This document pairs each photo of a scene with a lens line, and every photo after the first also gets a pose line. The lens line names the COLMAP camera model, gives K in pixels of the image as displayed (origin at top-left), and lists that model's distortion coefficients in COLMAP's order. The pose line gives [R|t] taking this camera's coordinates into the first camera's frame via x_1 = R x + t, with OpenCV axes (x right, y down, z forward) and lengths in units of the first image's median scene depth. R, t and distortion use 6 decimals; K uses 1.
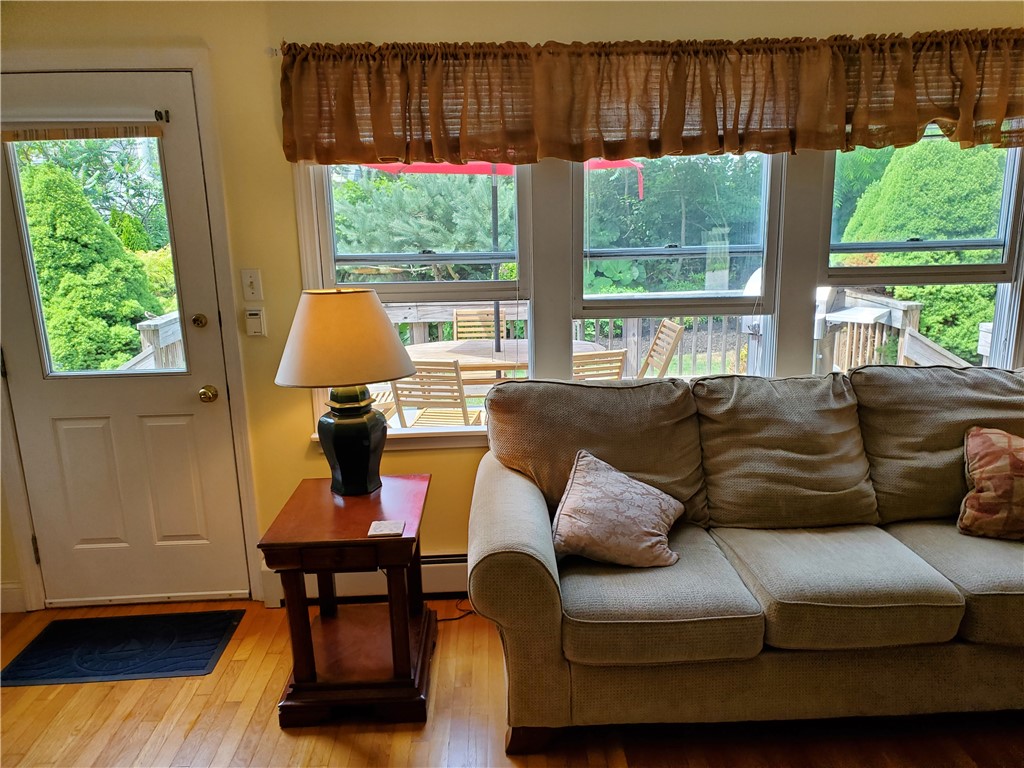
lens RADIAL K [[806.0, 0, 512.0], [0, 806.0, 384.0], [0, 0, 1]] dist [0.001129, 0.002295]
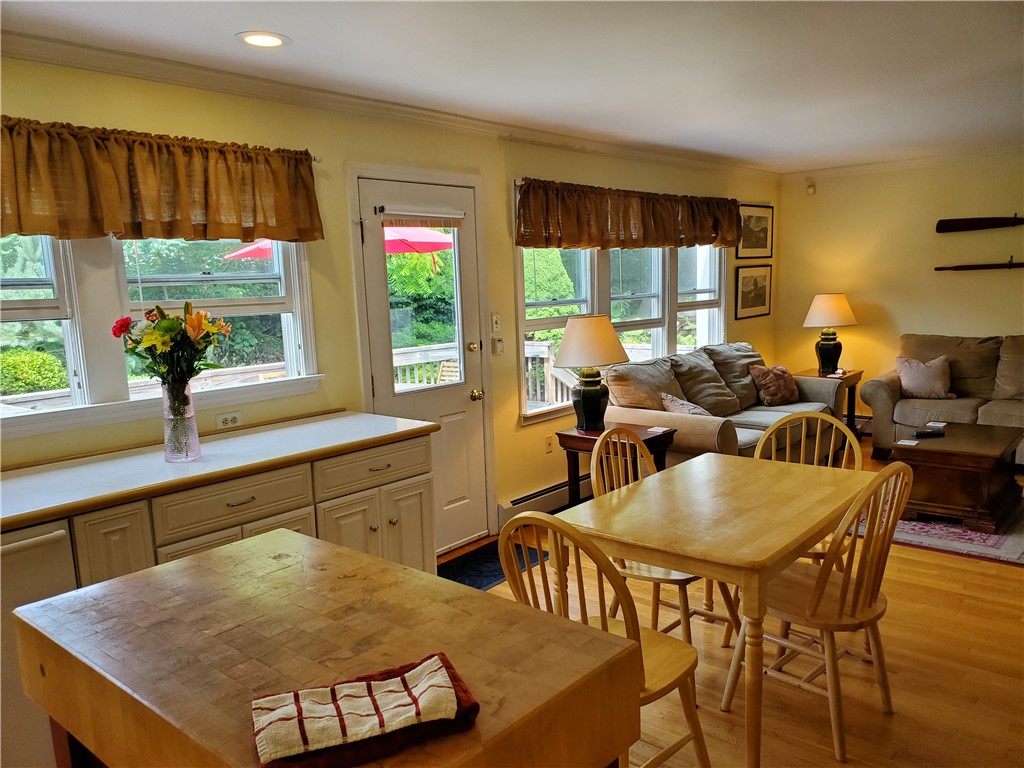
lens RADIAL K [[806.0, 0, 512.0], [0, 806.0, 384.0], [0, 0, 1]] dist [0.001129, 0.002295]
pose [[0.678597, -0.097055, 0.728071, -1.436837], [0.182423, 0.982444, -0.039063, 0.064133], [-0.711497, 0.159325, 0.684388, -0.082659]]
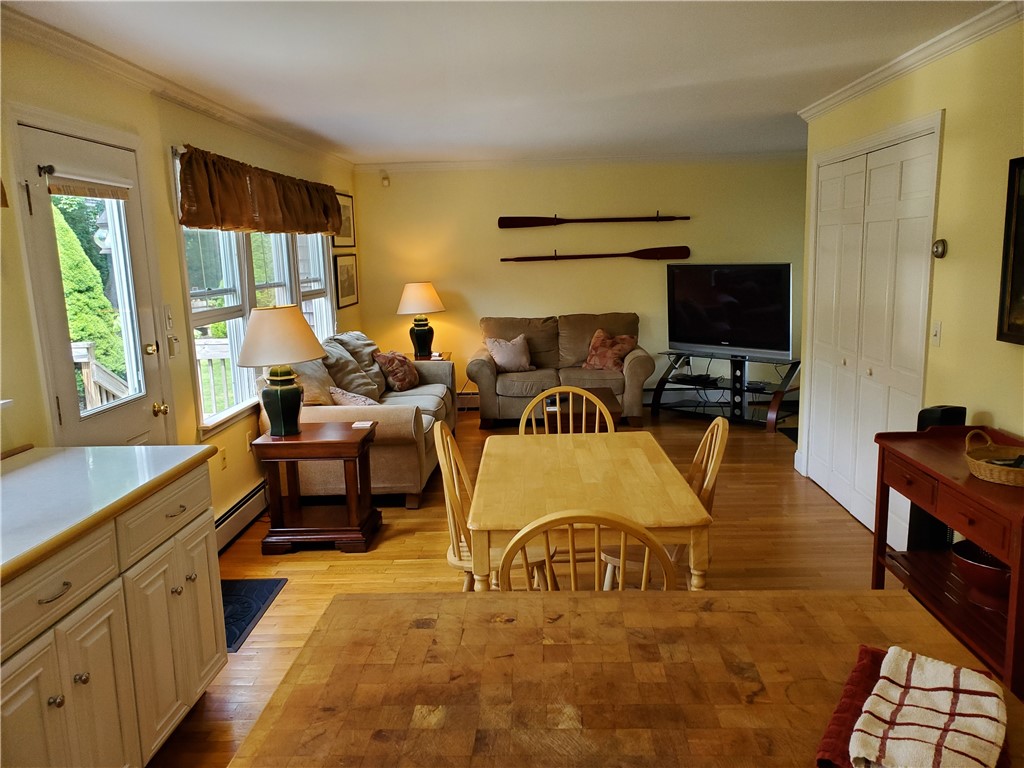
lens RADIAL K [[794.3, 0, 538.8], [0, 794.3, 387.5], [0, 0, 1]] dist [0.089509, -0.146285]
pose [[0.048843, -0.147732, 0.987821, -1.557666], [0.245216, 0.960506, 0.131522, -0.038379], [-0.968237, 0.235806, 0.083140, 0.338232]]
